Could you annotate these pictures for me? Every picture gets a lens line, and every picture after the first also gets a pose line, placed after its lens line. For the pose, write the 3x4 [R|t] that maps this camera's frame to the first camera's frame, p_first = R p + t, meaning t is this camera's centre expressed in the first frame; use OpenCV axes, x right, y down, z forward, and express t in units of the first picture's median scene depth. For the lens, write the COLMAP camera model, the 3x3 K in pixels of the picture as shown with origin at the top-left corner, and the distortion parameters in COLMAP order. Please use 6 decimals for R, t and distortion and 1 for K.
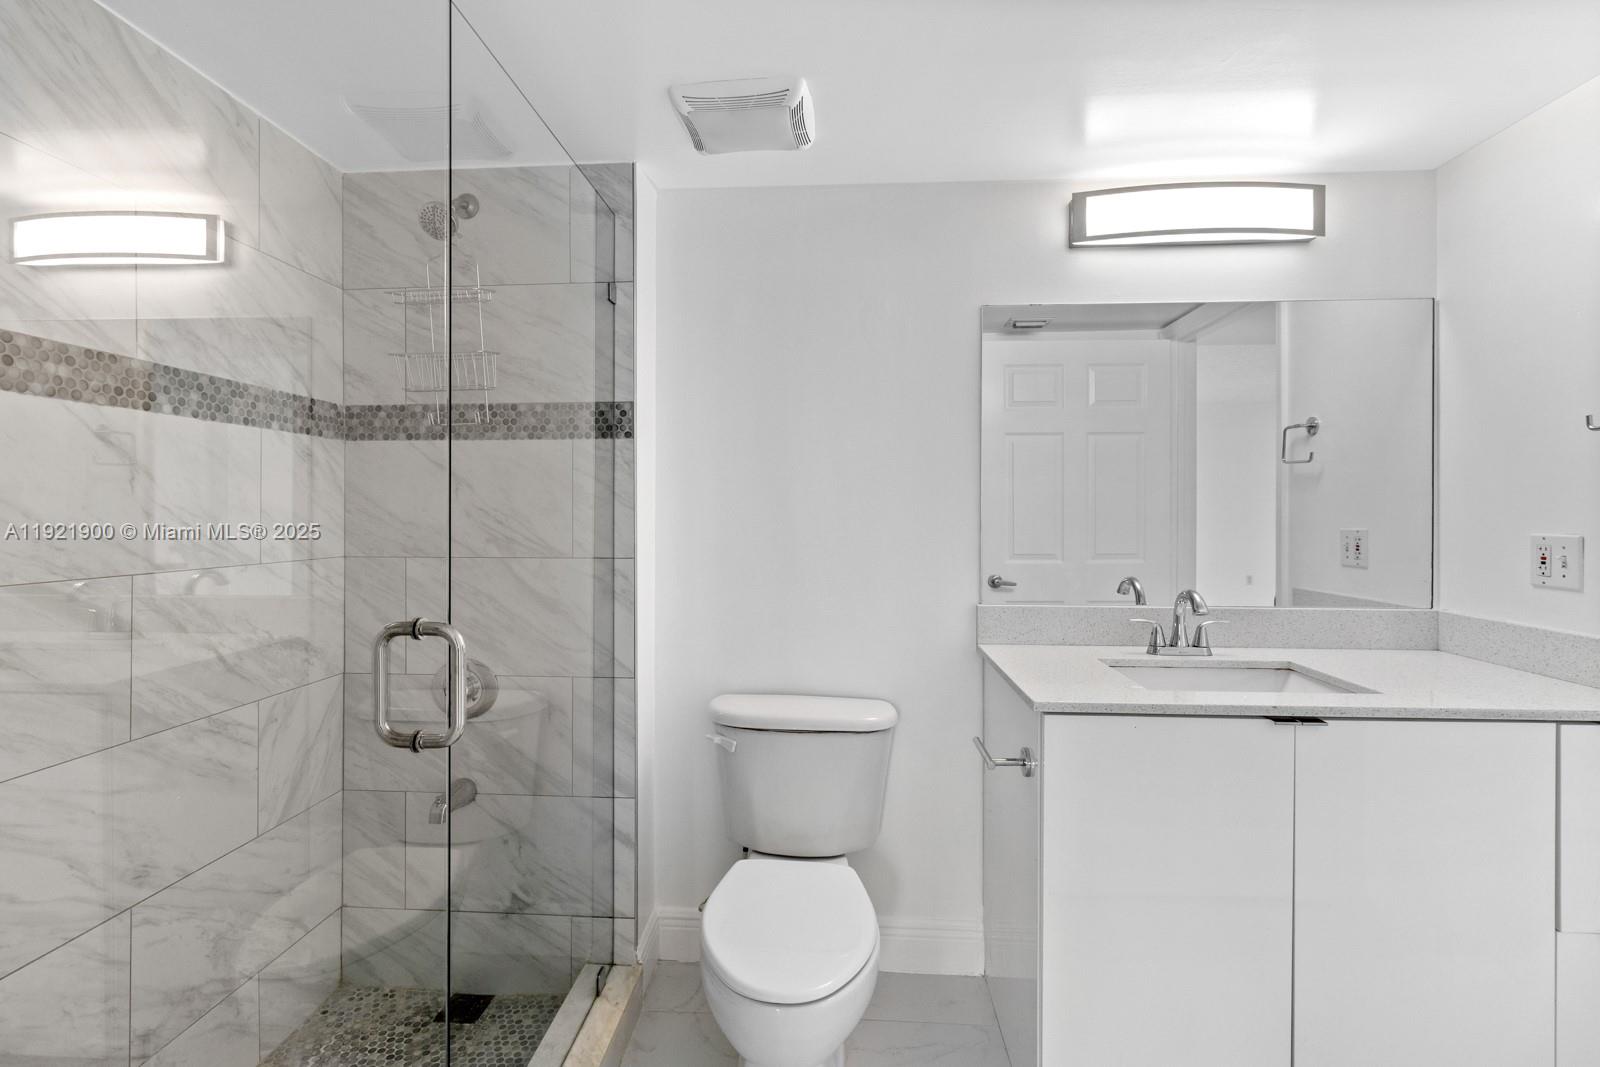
lens RADIAL K [[733.0, 0, 769.9], [0, 733.0, 516.5], [0, 0, 1]] dist [-0.003044, -0.000458]
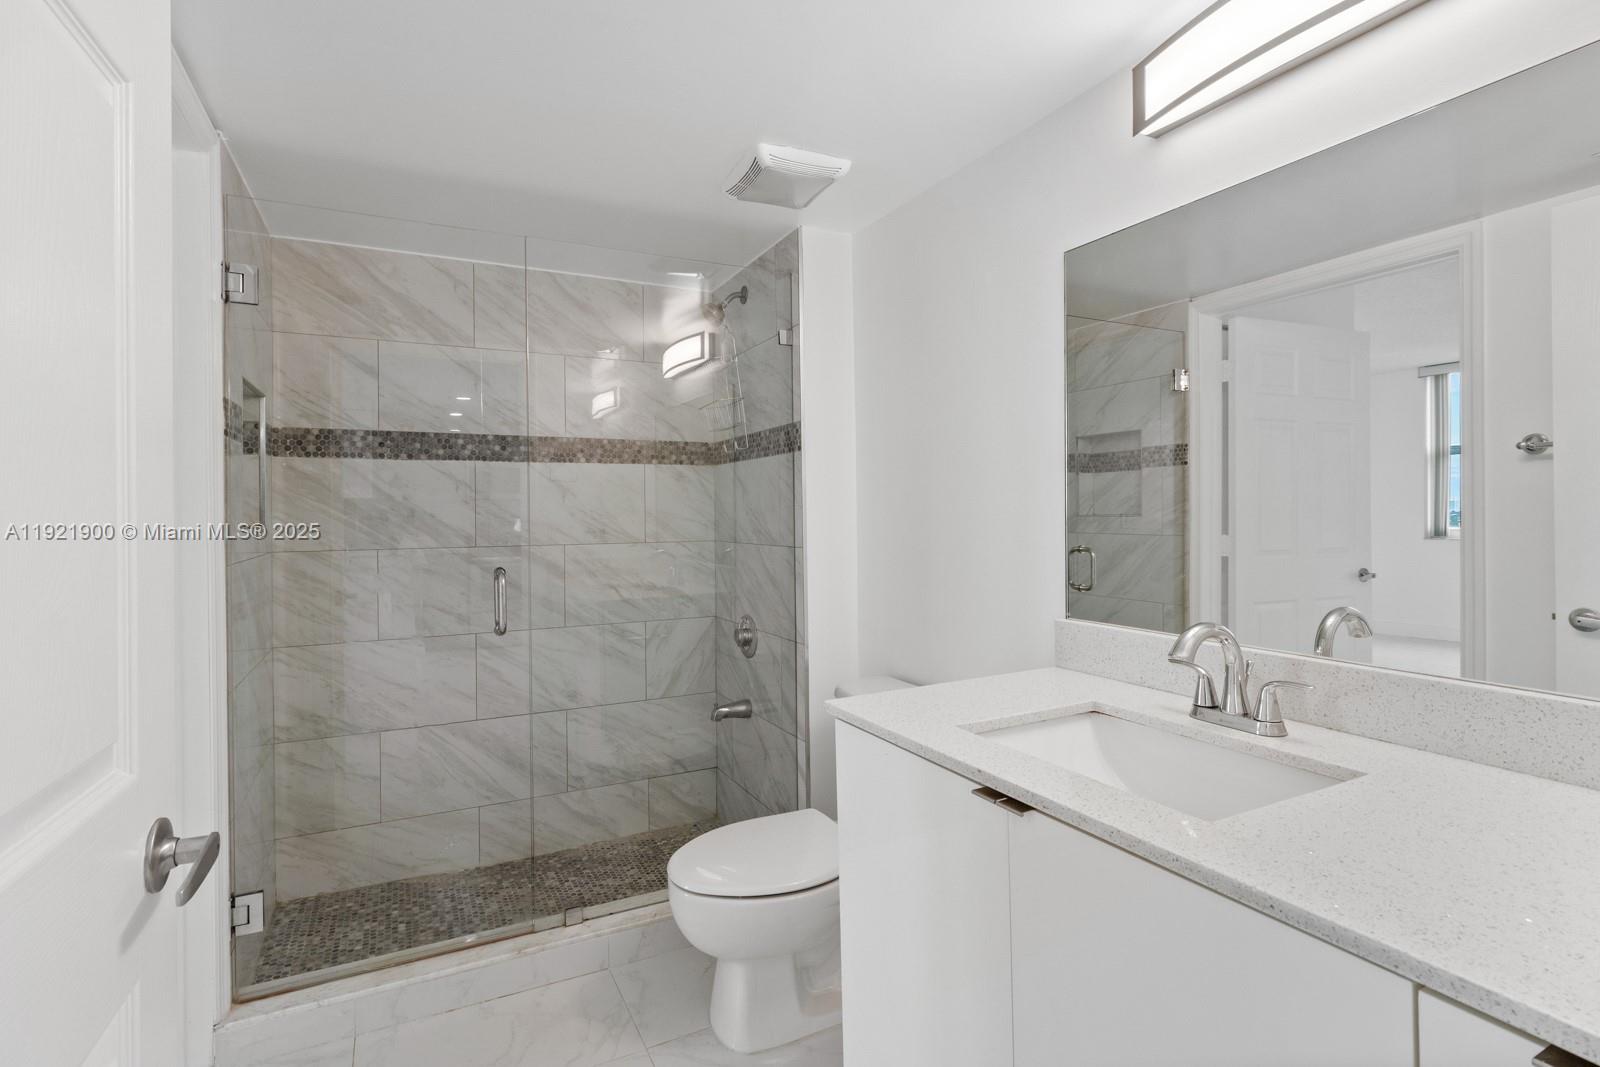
lens RADIAL K [[745.5, 0, 796.7], [0, 745.5, 516.7], [0, 0, 1]] dist [-0.002555, 0.000241]
pose [[0.535547, -0.001678, -0.844504, 1.033397], [0.007114, 0.999972, 0.002524, 0.001650], [0.844475, -0.007360, 0.535544, 0.376245]]
